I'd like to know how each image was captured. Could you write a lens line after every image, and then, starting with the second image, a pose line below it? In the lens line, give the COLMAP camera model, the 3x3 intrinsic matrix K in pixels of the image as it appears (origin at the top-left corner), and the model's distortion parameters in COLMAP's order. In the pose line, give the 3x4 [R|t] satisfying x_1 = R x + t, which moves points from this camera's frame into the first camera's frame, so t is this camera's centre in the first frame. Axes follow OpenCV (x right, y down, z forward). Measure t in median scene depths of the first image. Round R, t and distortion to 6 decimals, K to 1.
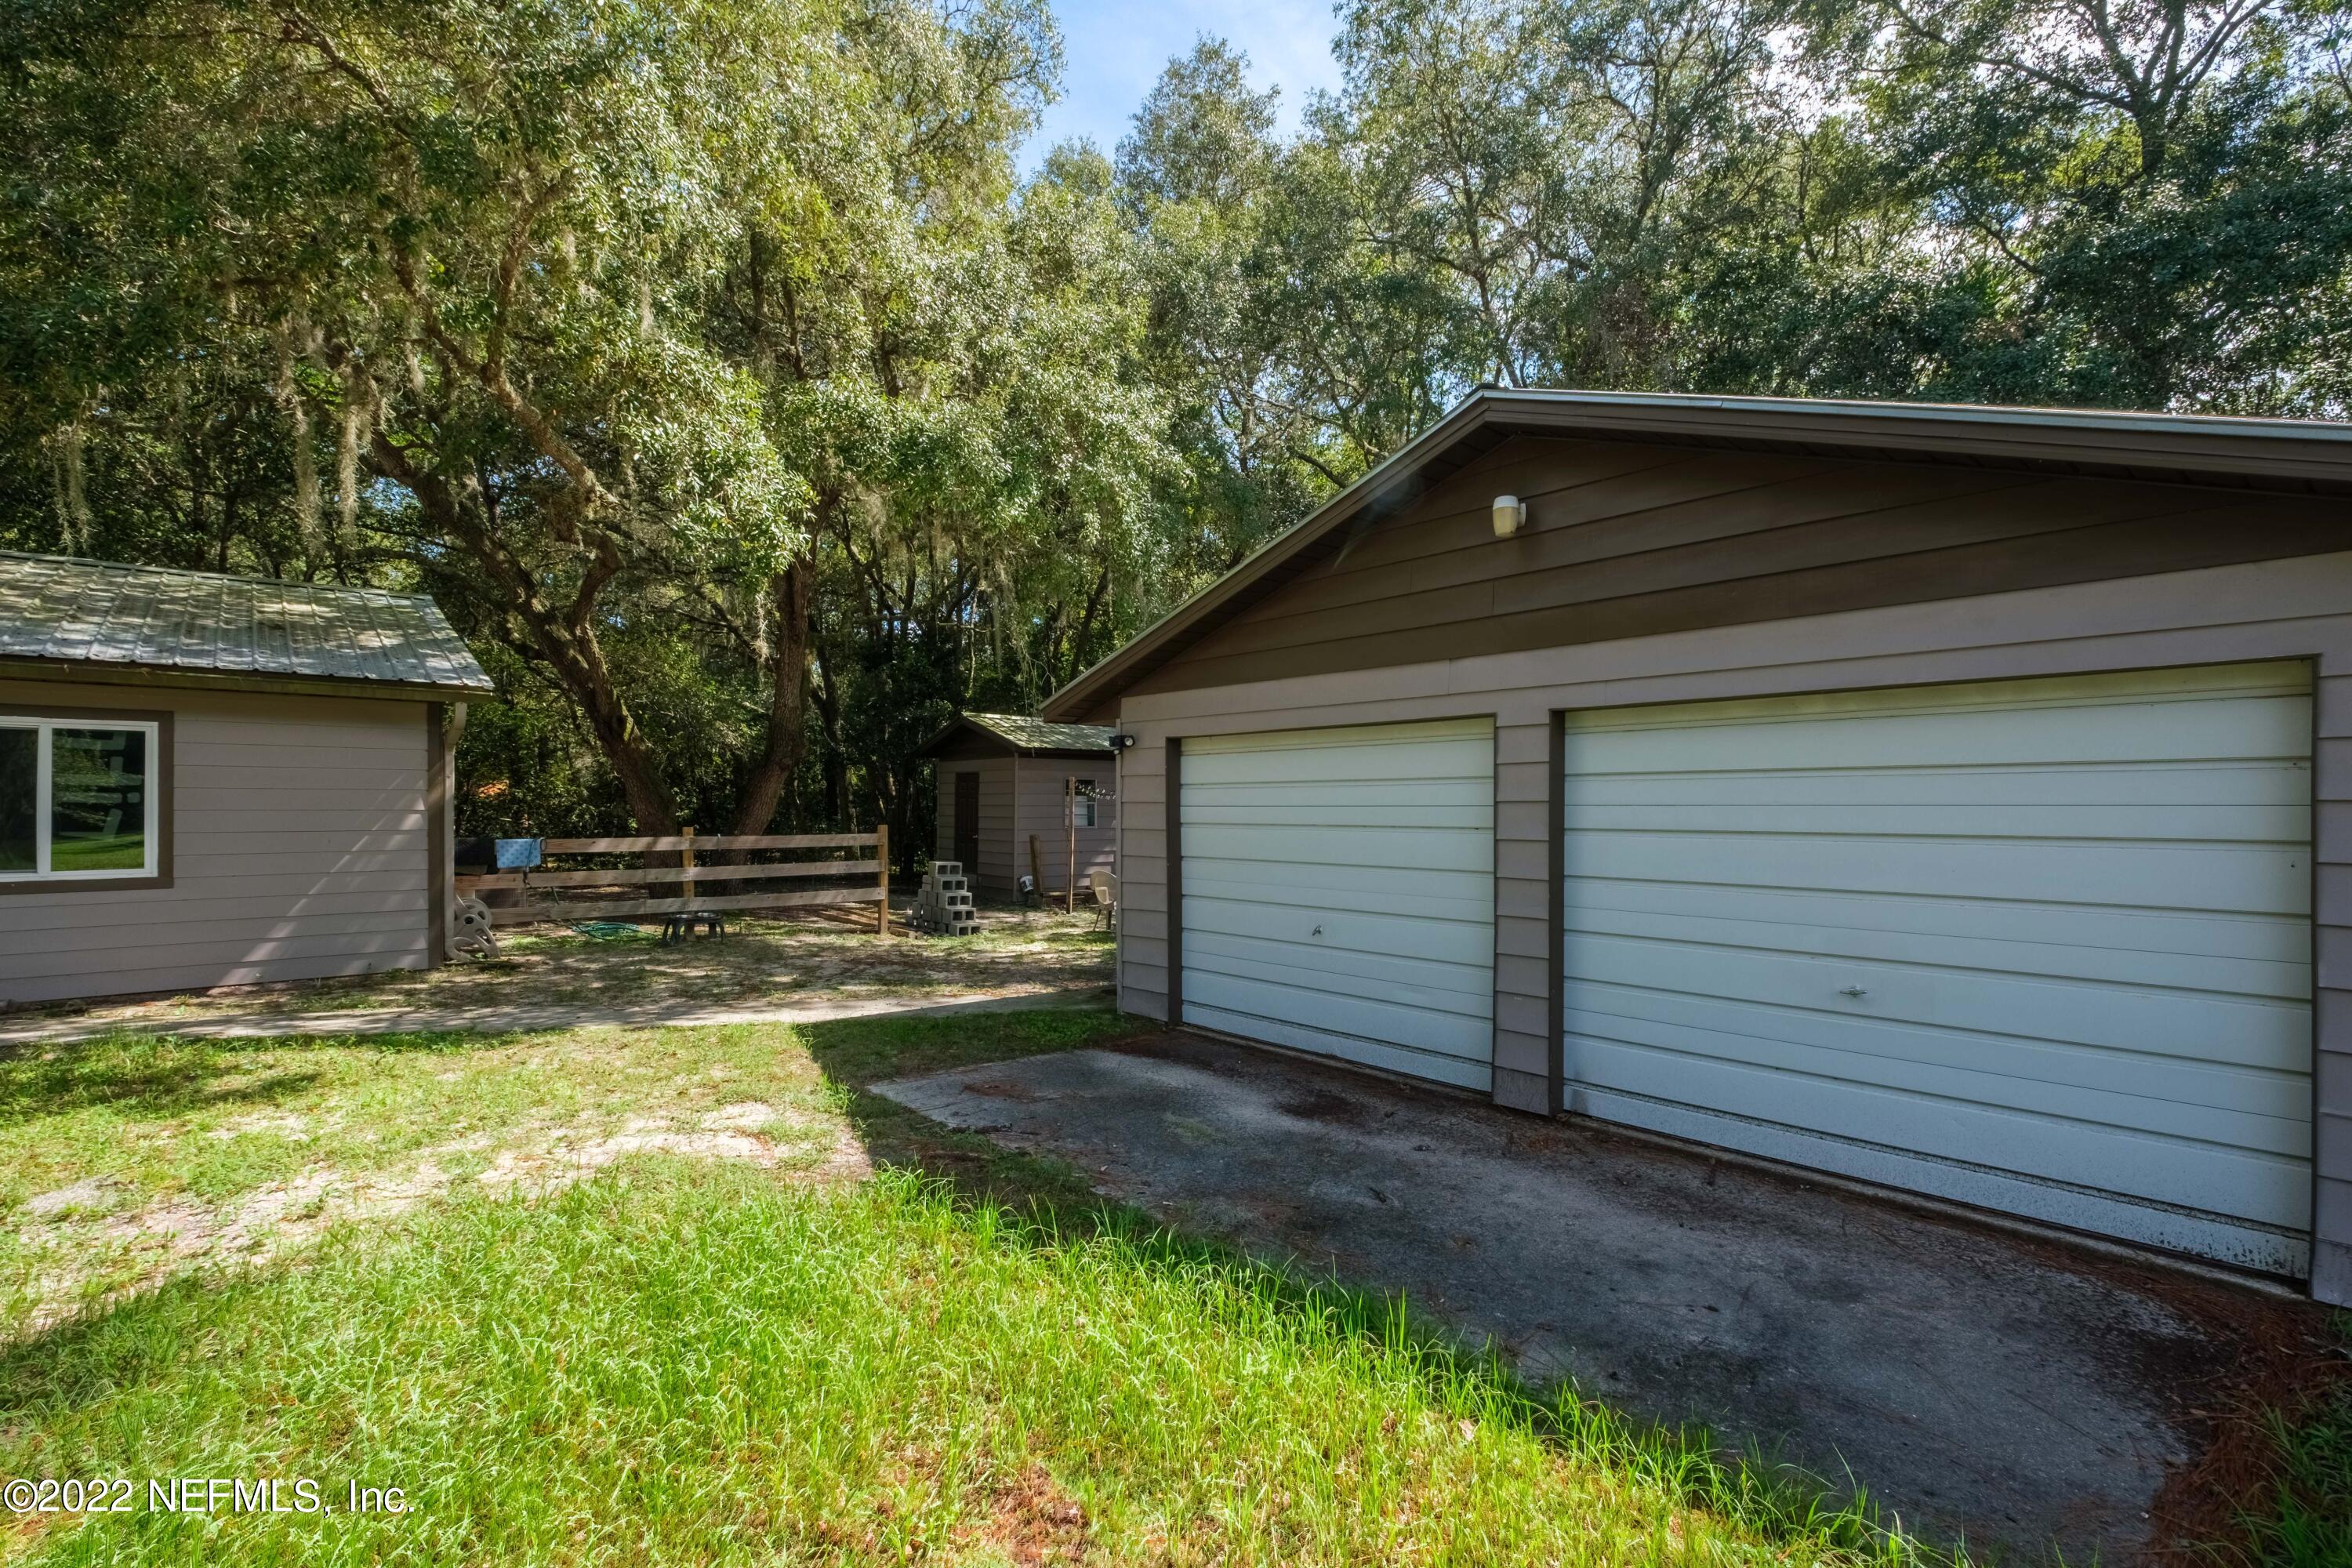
lens RADIAL K [[1041.9, 0, 1172.2], [0, 1041.9, 797.4], [0, 0, 1]] dist [-0.004170, -0.000187]
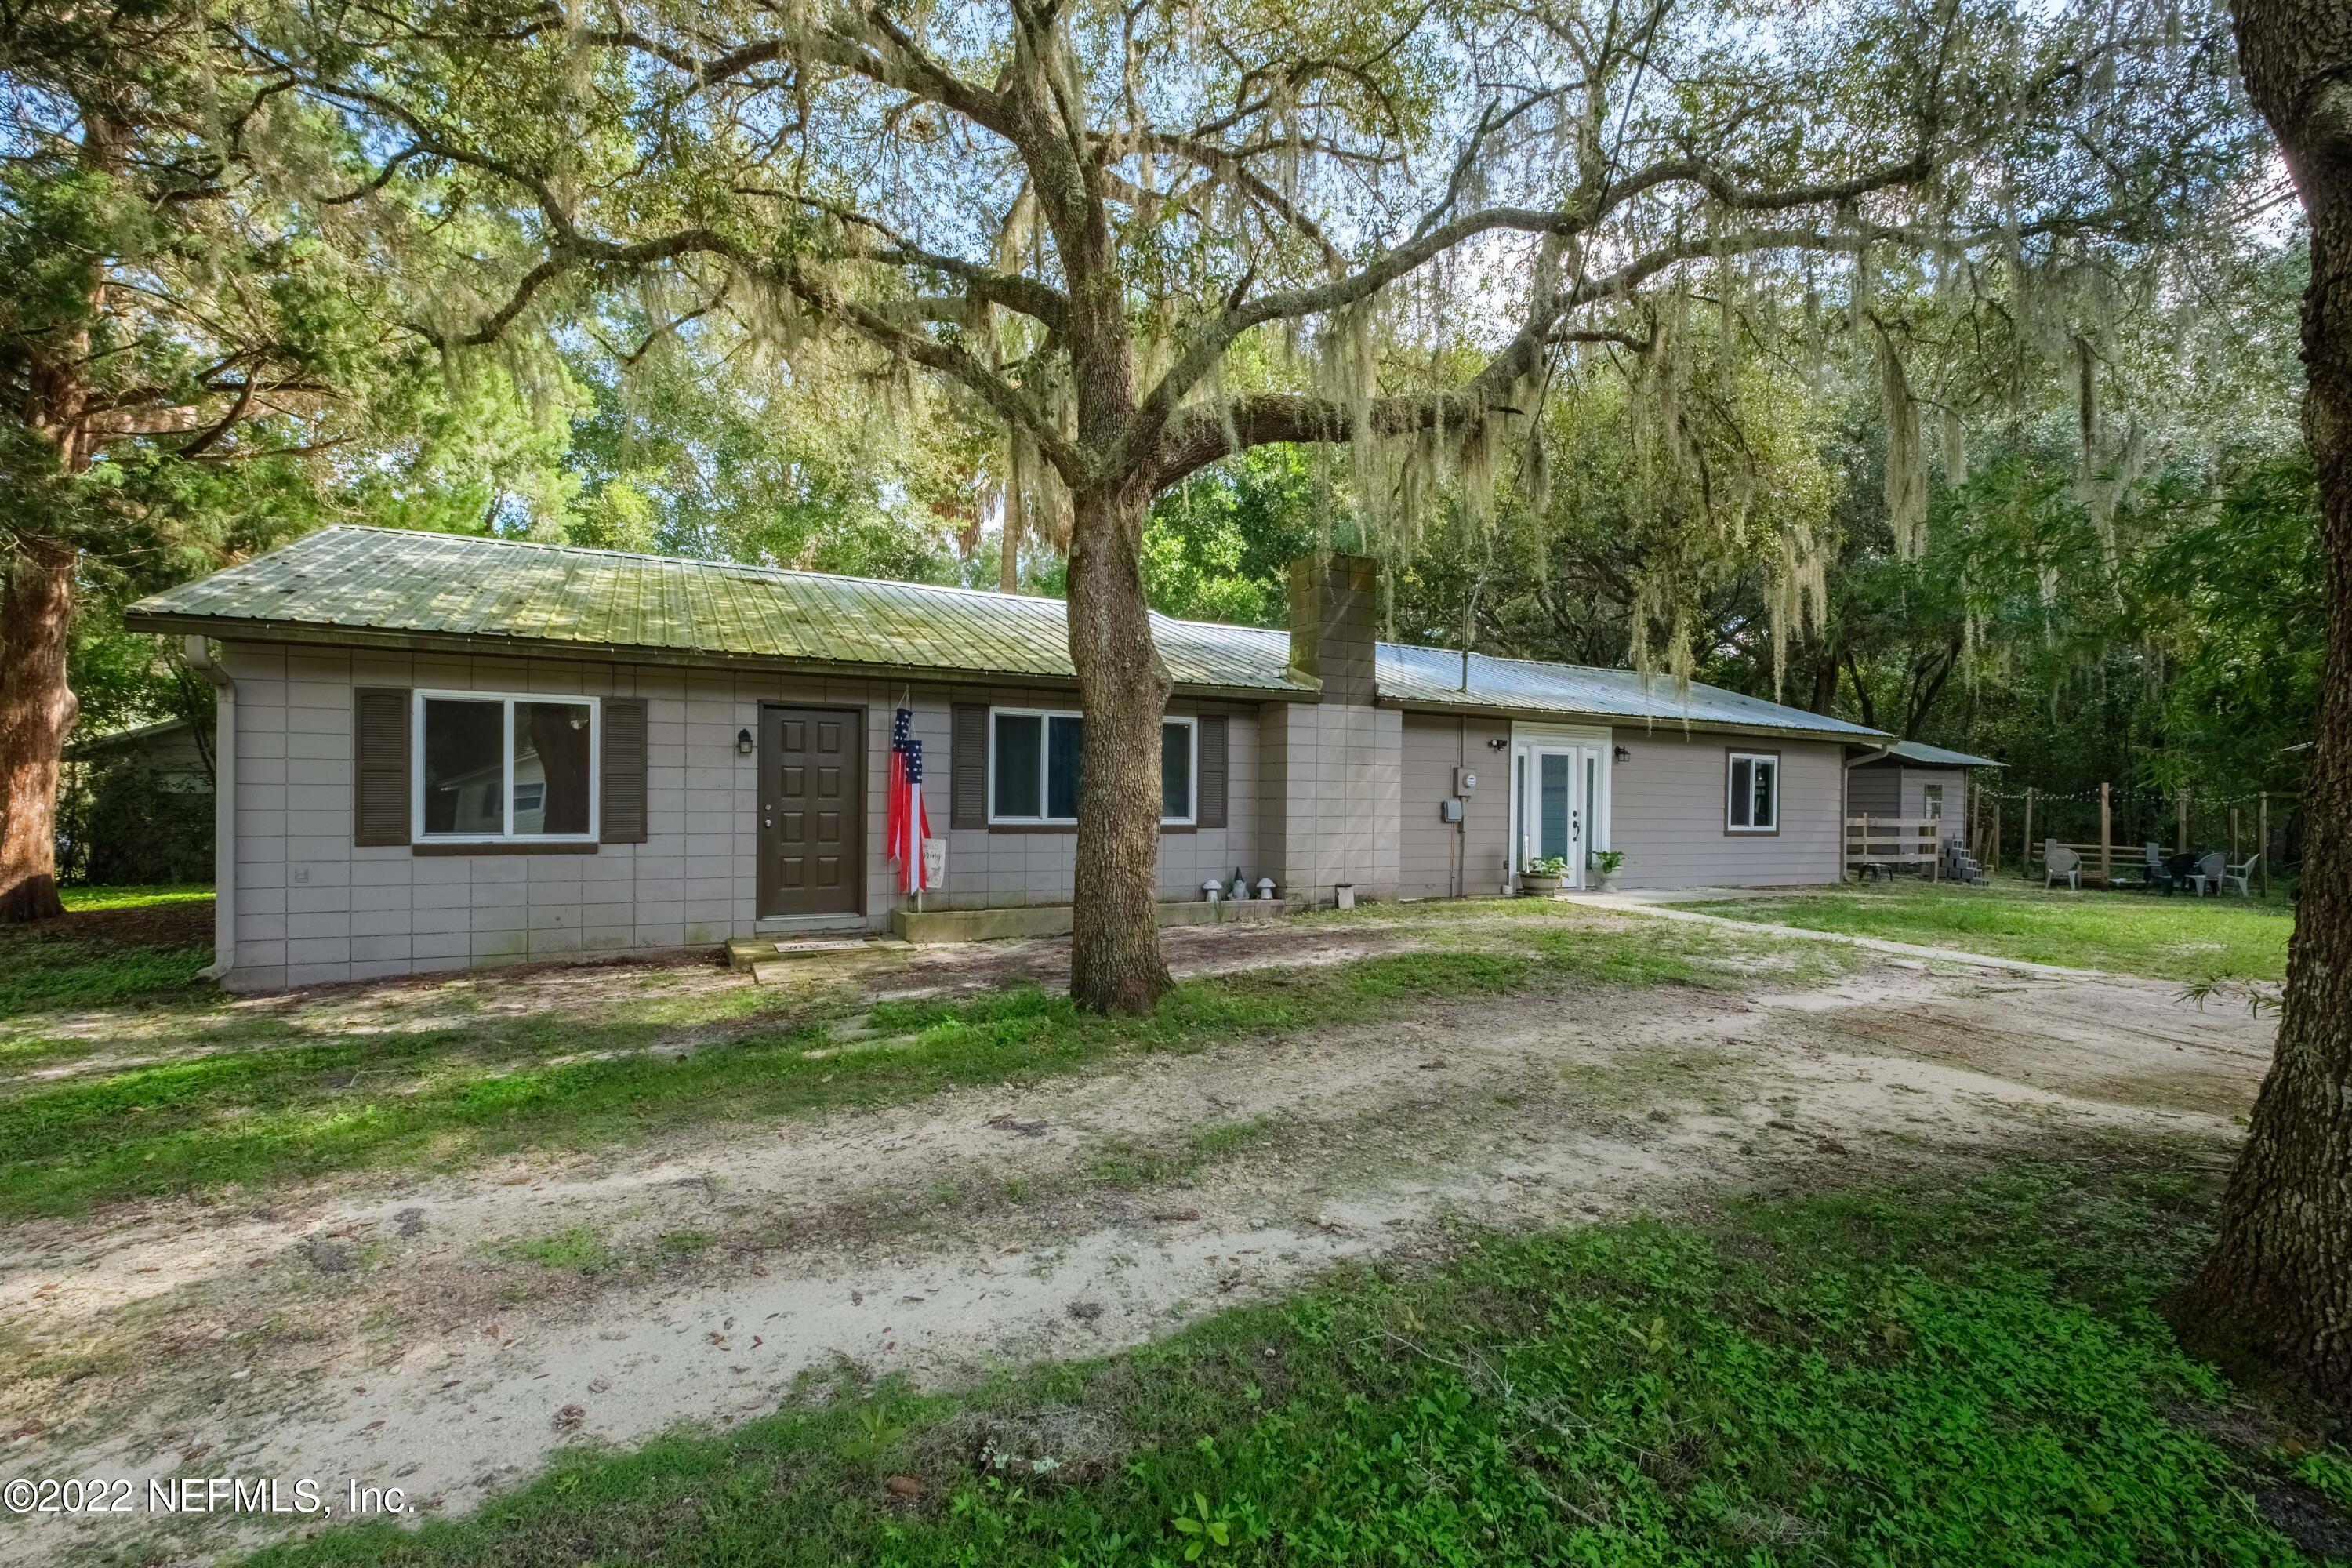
lens RADIAL K [[1017.4, 0, 1178.9], [0, 1017.4, 793.0], [0, 0, 1]] dist [0.000271, 0.000063]
pose [[0.965860, 0.017630, -0.258466, -1.530283], [-0.017082, 0.999845, 0.004369, 0.011645], [0.258503, 0.000195, 0.966011, -1.216151]]
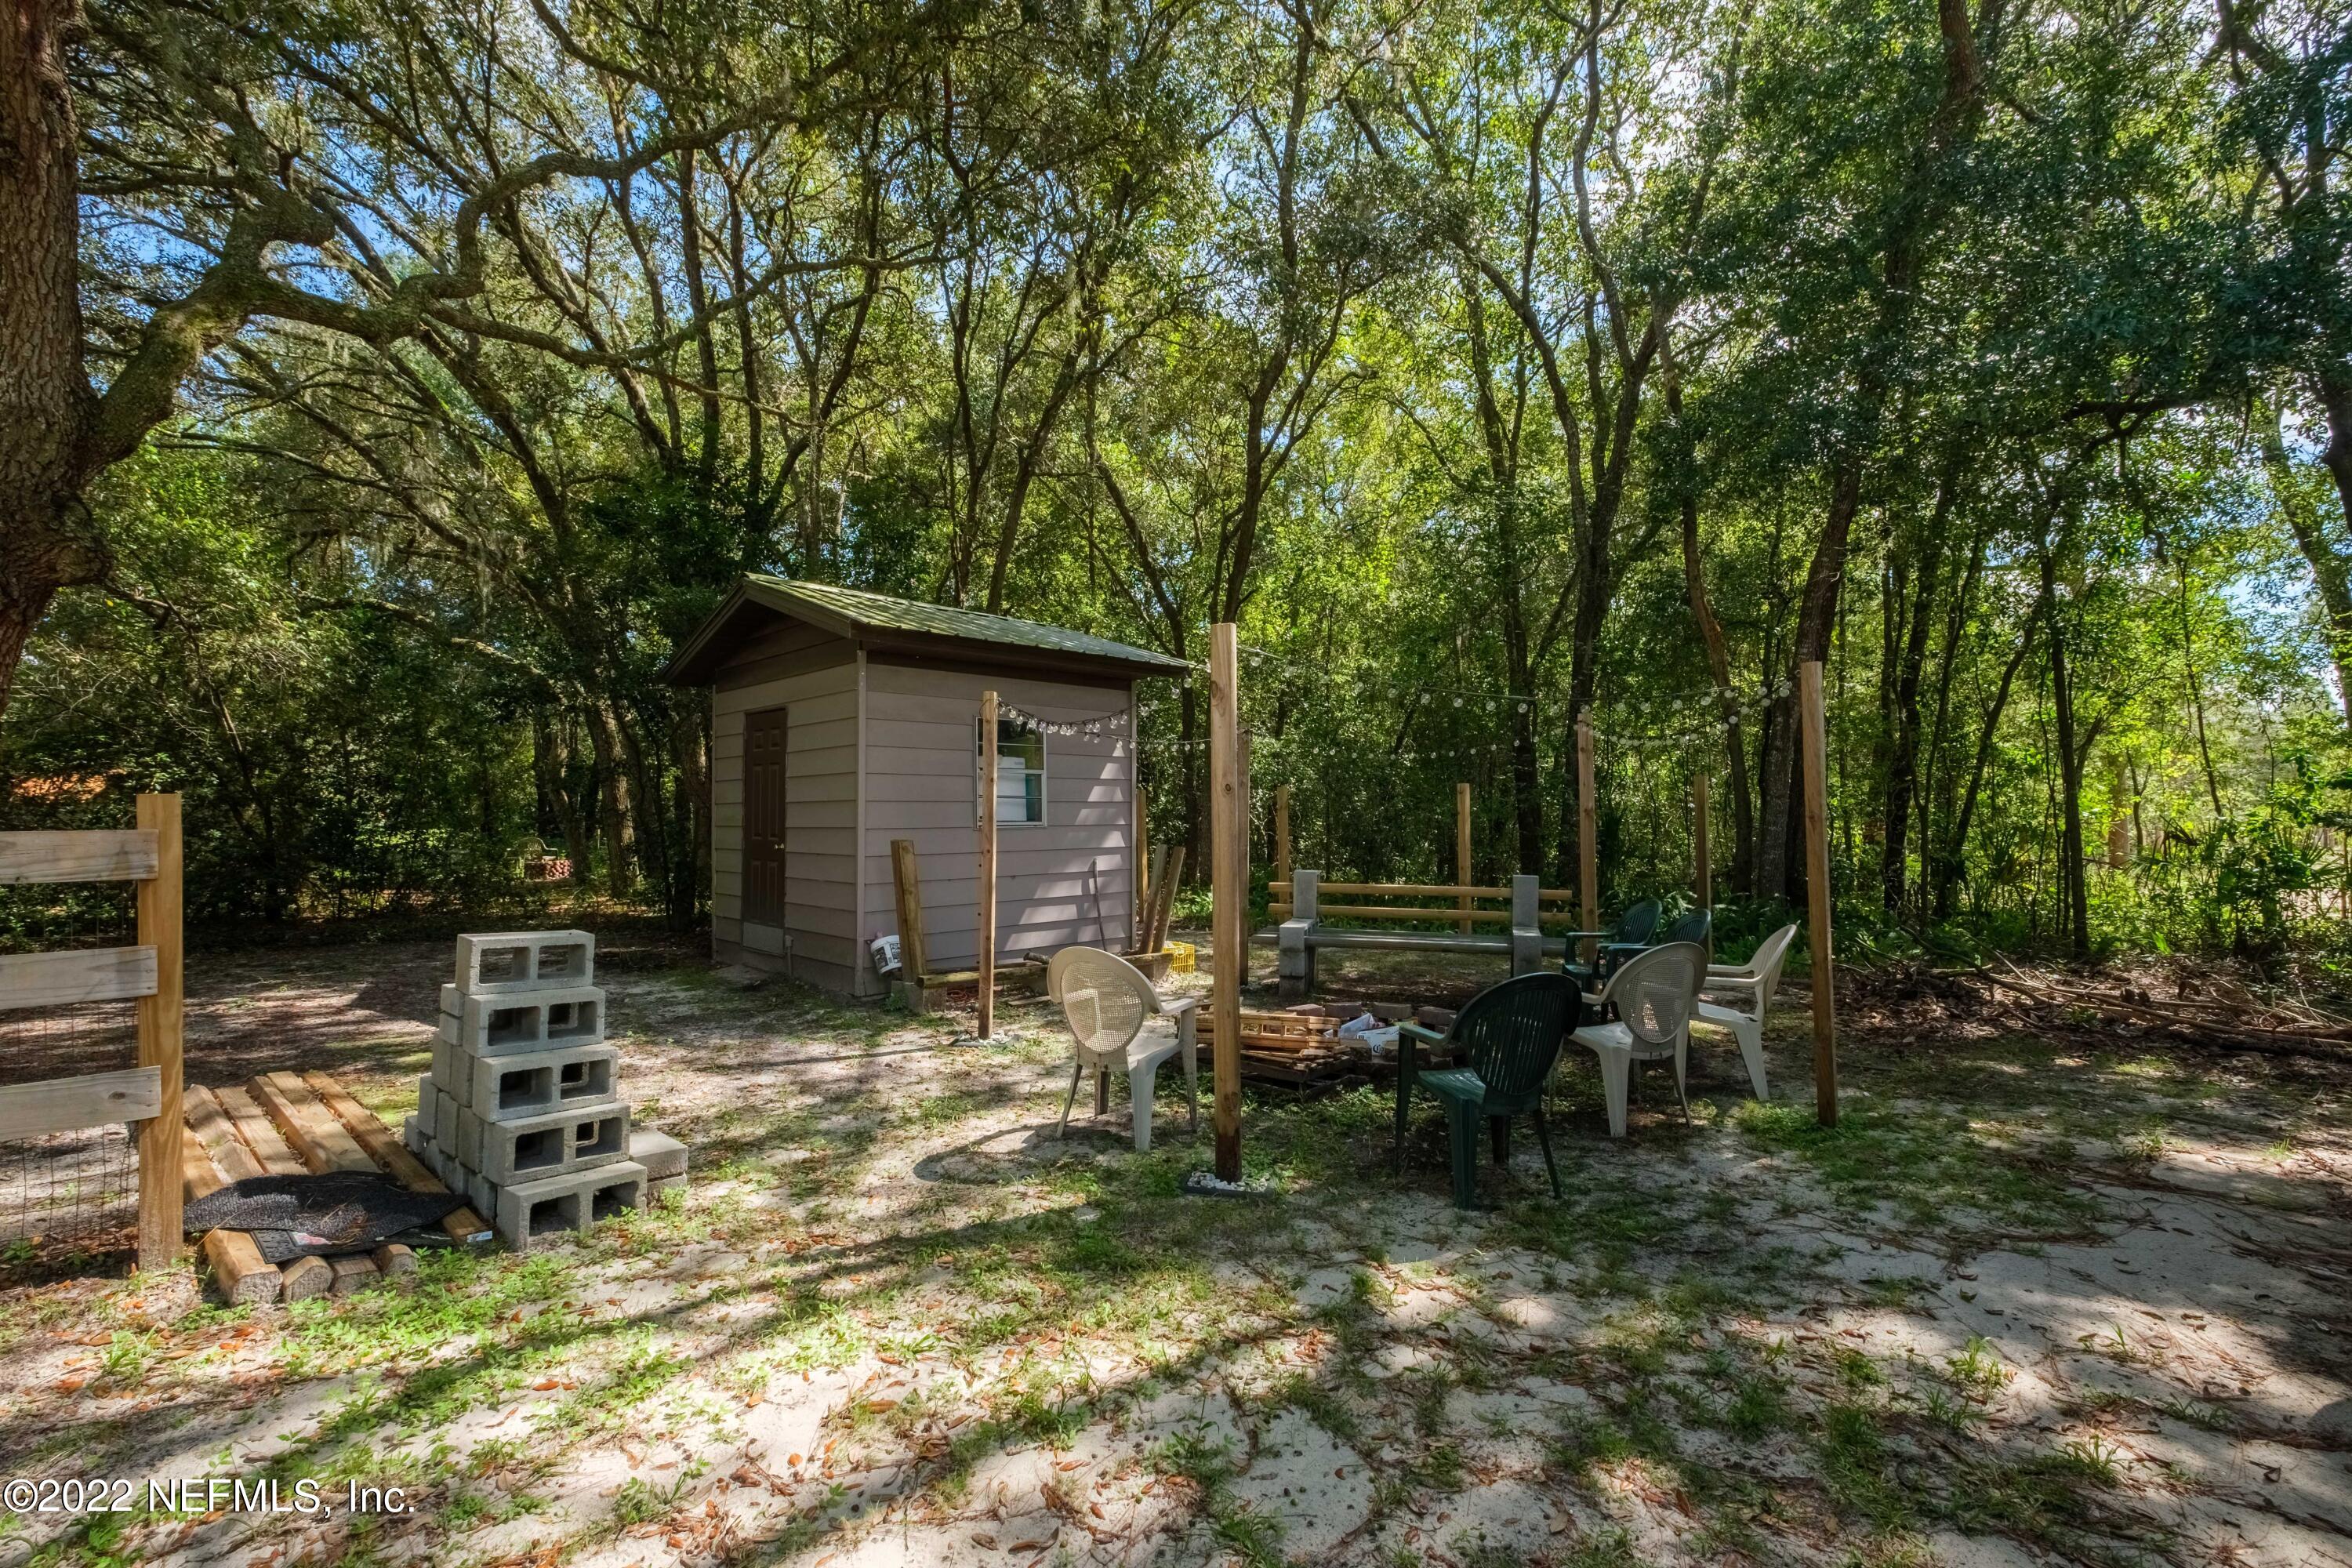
lens RADIAL K [[1045.3, 0, 1181.9], [0, 1045.3, 800.2], [0, 0, 1]] dist [-0.000101, 0.000206]
pose [[0.996505, -0.006575, 0.083268, -0.111431], [0.007116, 0.999955, -0.006196, 0.047683], [-0.083224, 0.006767, 0.996508, 1.153610]]
